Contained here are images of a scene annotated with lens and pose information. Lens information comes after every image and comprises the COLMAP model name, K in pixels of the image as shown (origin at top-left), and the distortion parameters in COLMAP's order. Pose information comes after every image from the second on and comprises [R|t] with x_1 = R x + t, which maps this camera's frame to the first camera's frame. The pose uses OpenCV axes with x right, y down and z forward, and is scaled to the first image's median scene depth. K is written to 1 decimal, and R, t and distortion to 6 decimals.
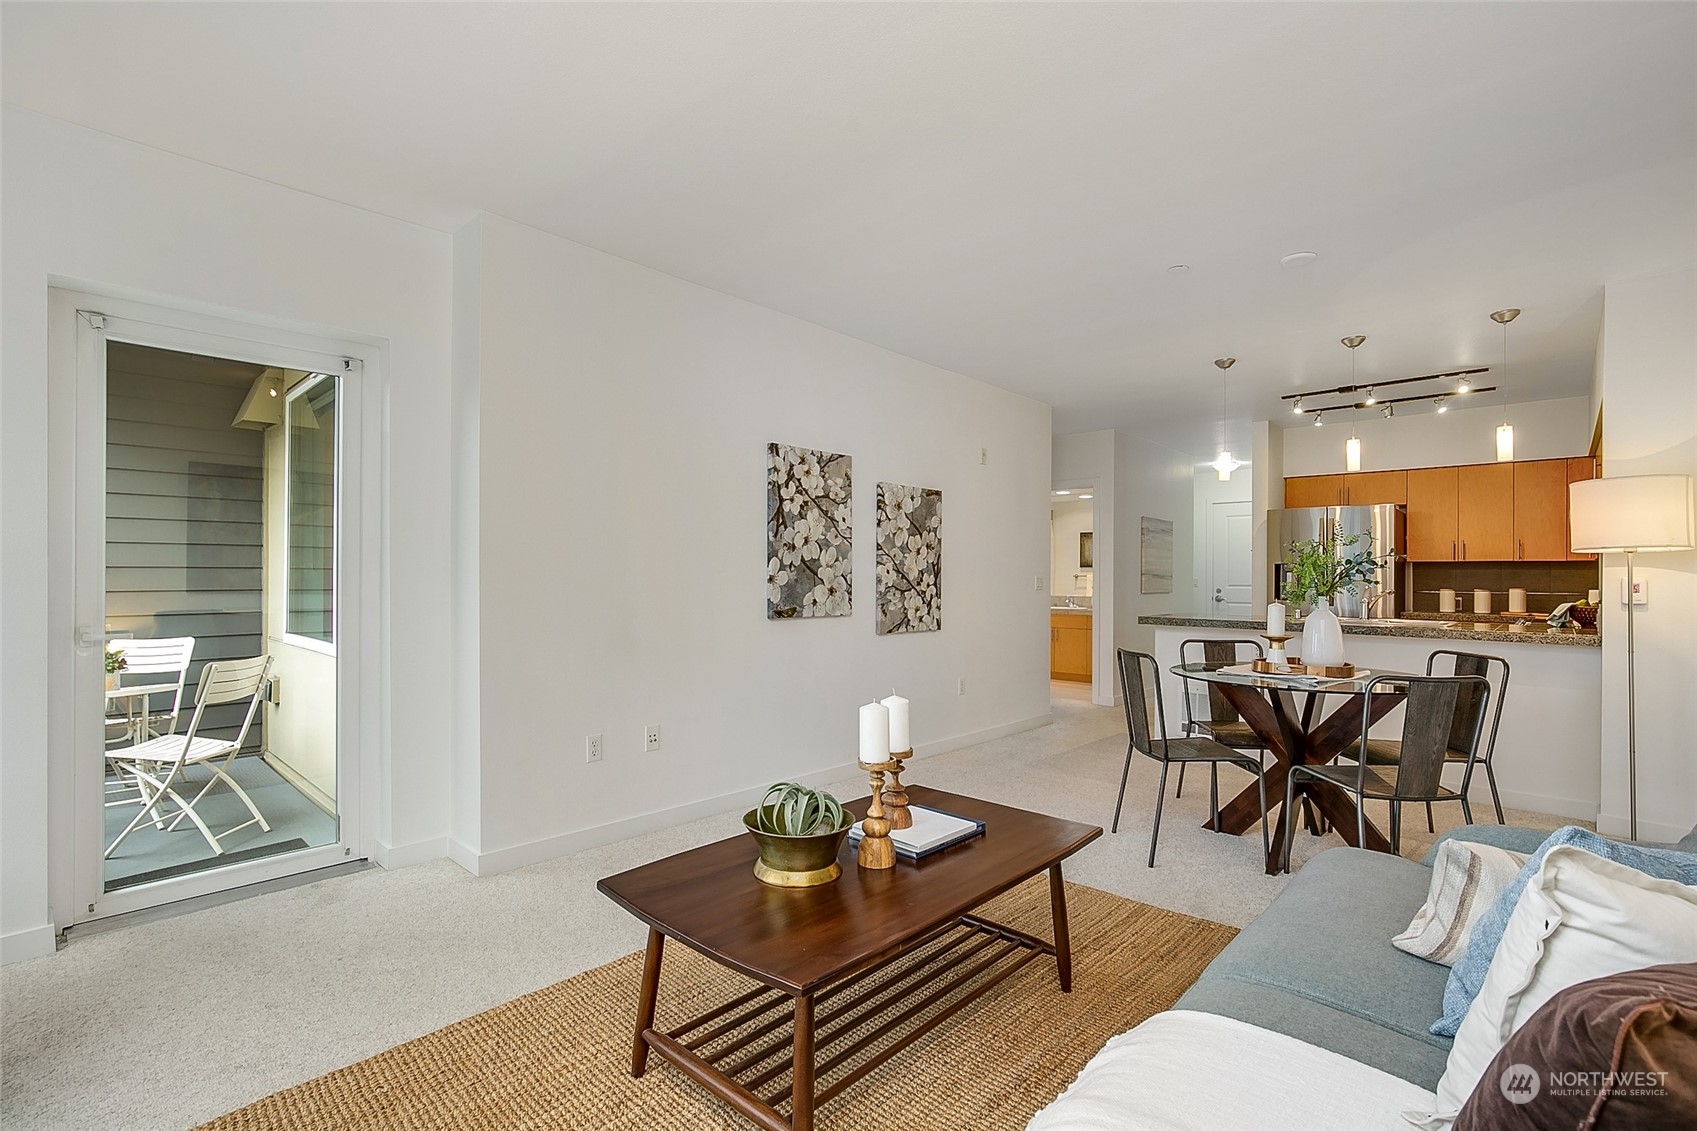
lens RADIAL K [[777.9, 0, 848.5], [0, 777.9, 565.5], [0, 0, 1]] dist [-0.000371, 0.000113]
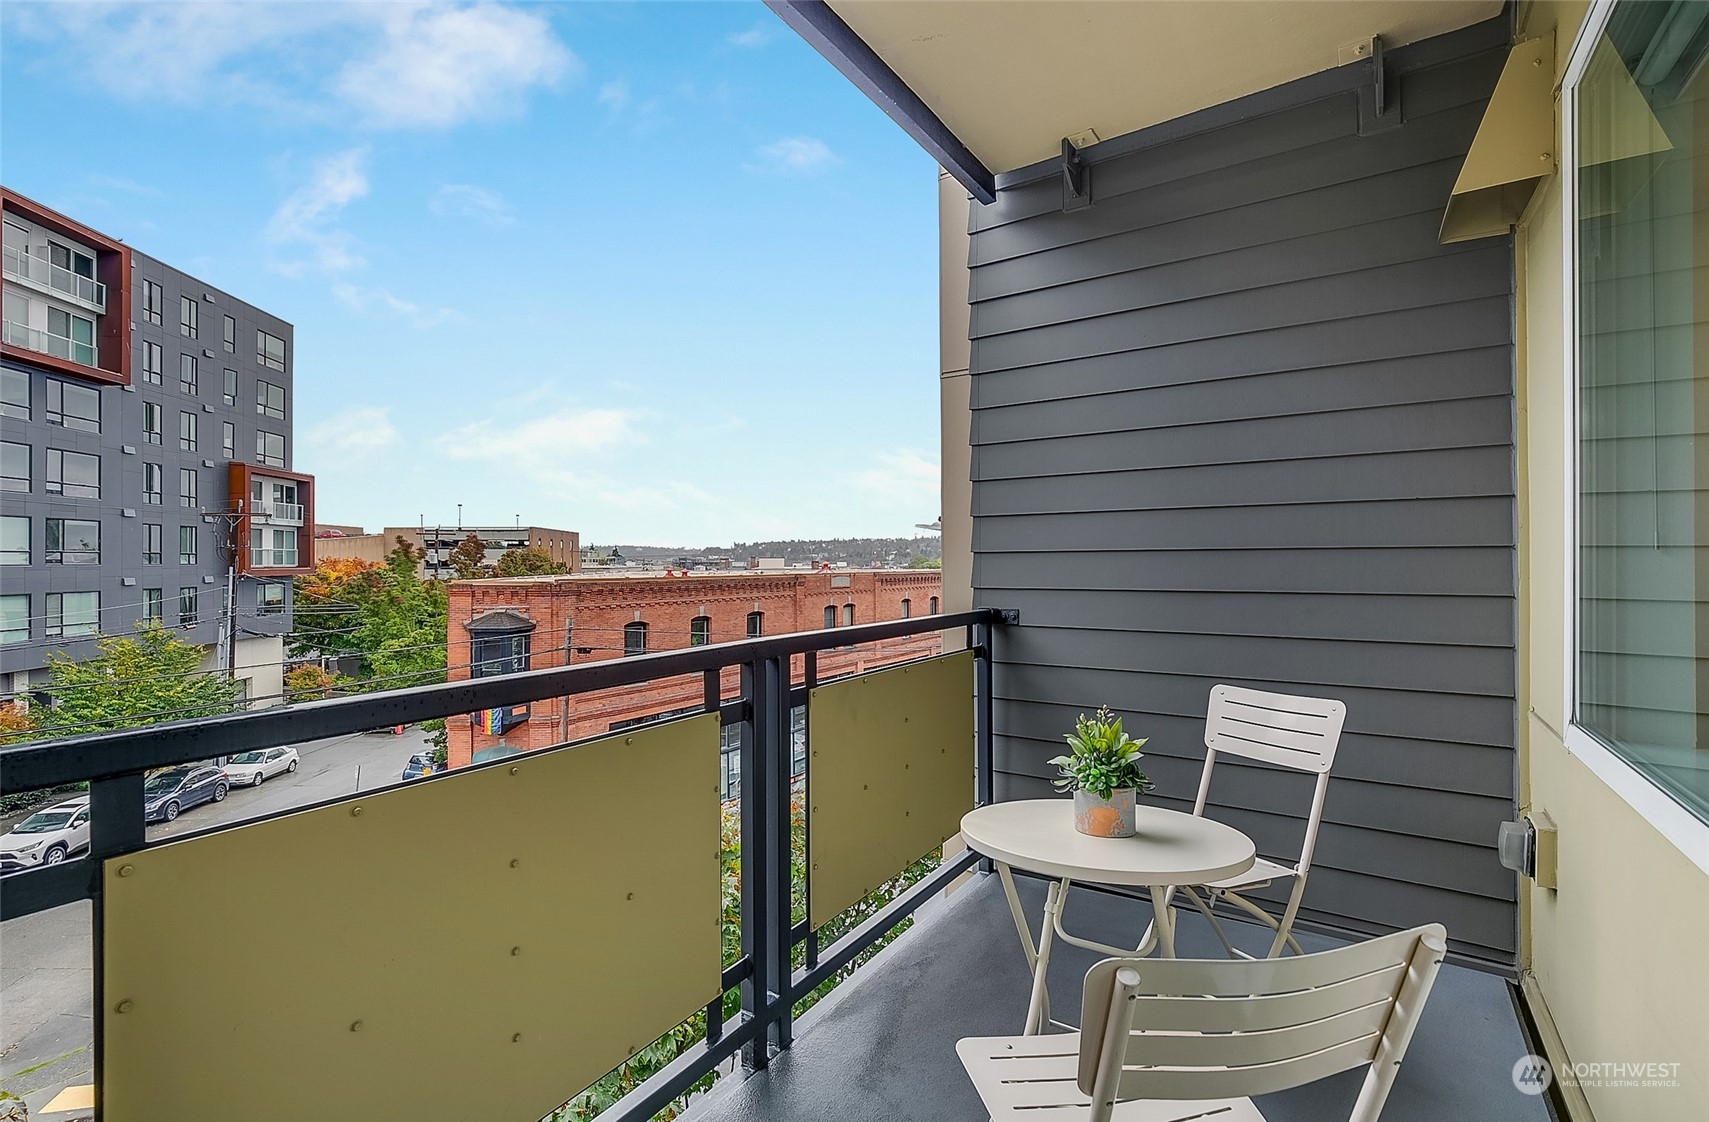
lens RADIAL K [[768.3, 0, 864.3], [0, 768.3, 547.9], [0, 0, 1]] dist [0.002641, 0.001038]
pose [[0.178886, -0.011915, -0.983798, -0.605011], [0.010211, 0.999895, -0.010253, 0.006674], [0.983817, -0.008212, 0.178989, 0.866488]]
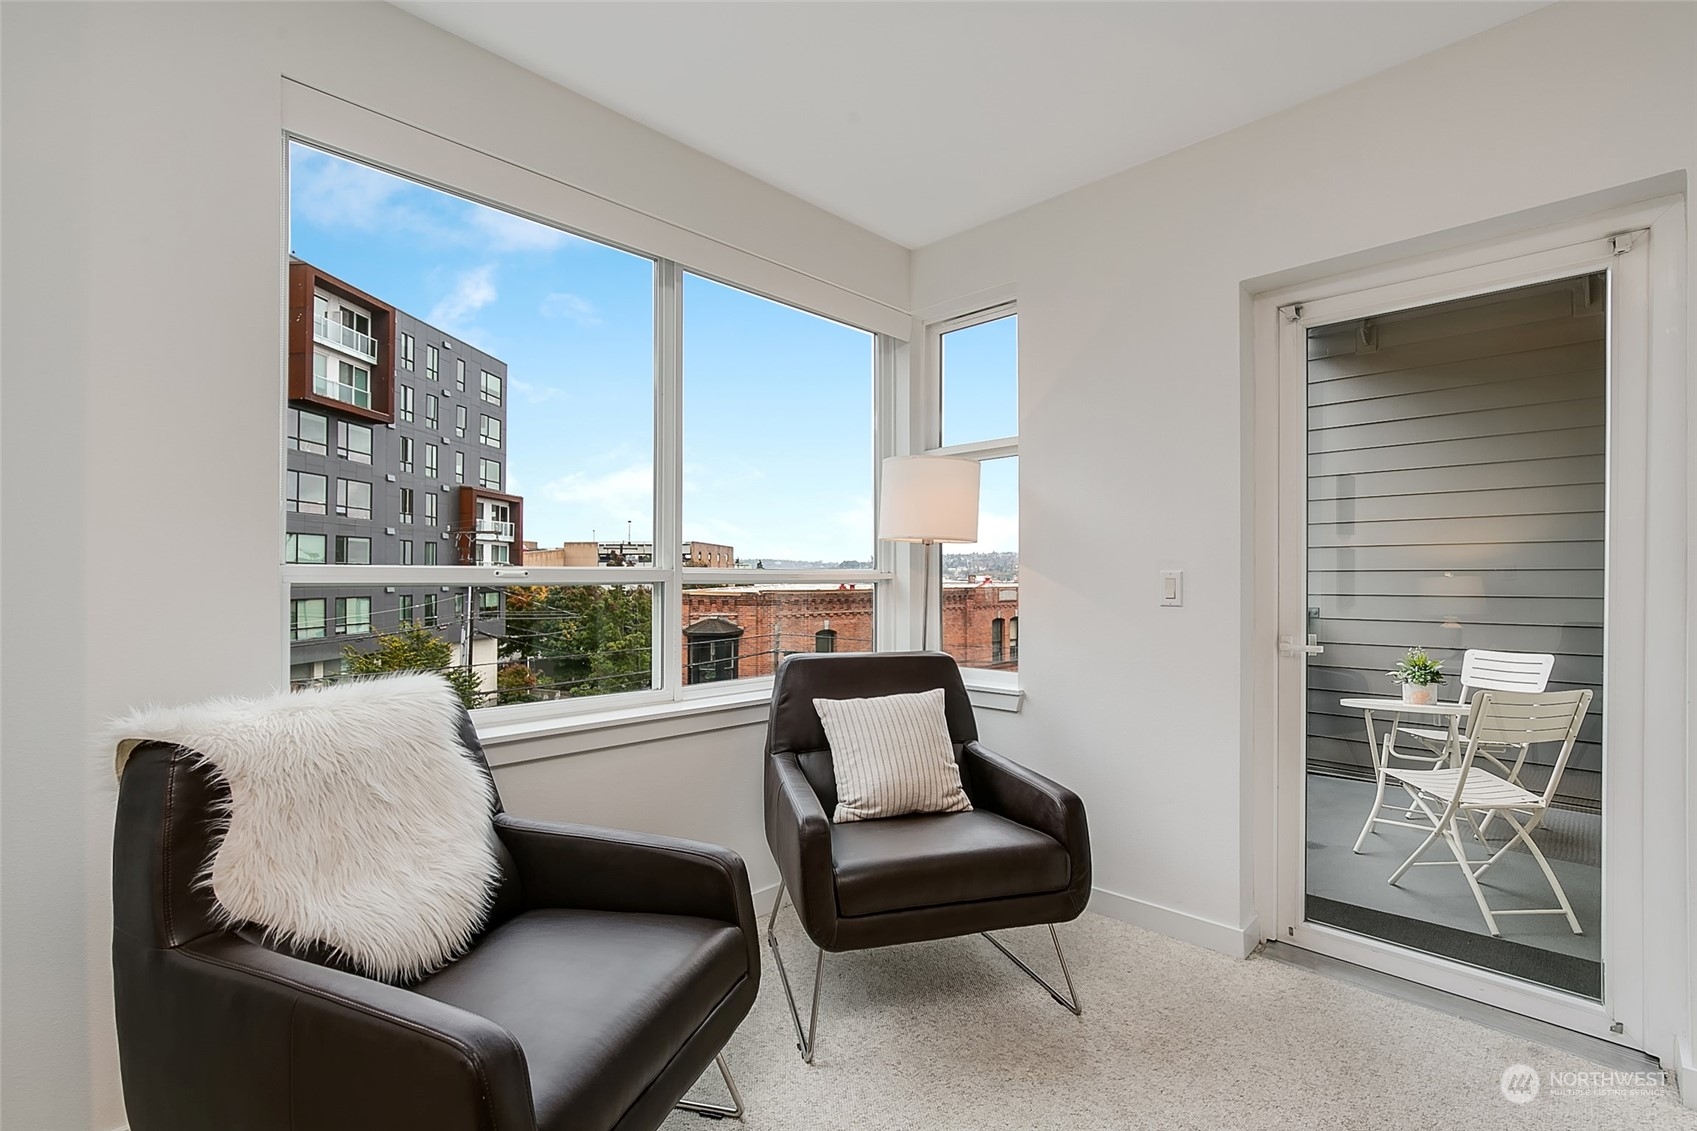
lens RADIAL K [[792.9, 0, 848.5], [0, 792.9, 565.5], [0, 0, 1]] dist [-0.002187, -0.000490]
pose [[-0.006408, -0.006380, -0.999959, -0.001192], [0.005703, 0.999963, -0.006417, -0.001736], [0.999963, -0.005744, -0.006371, 0.352495]]
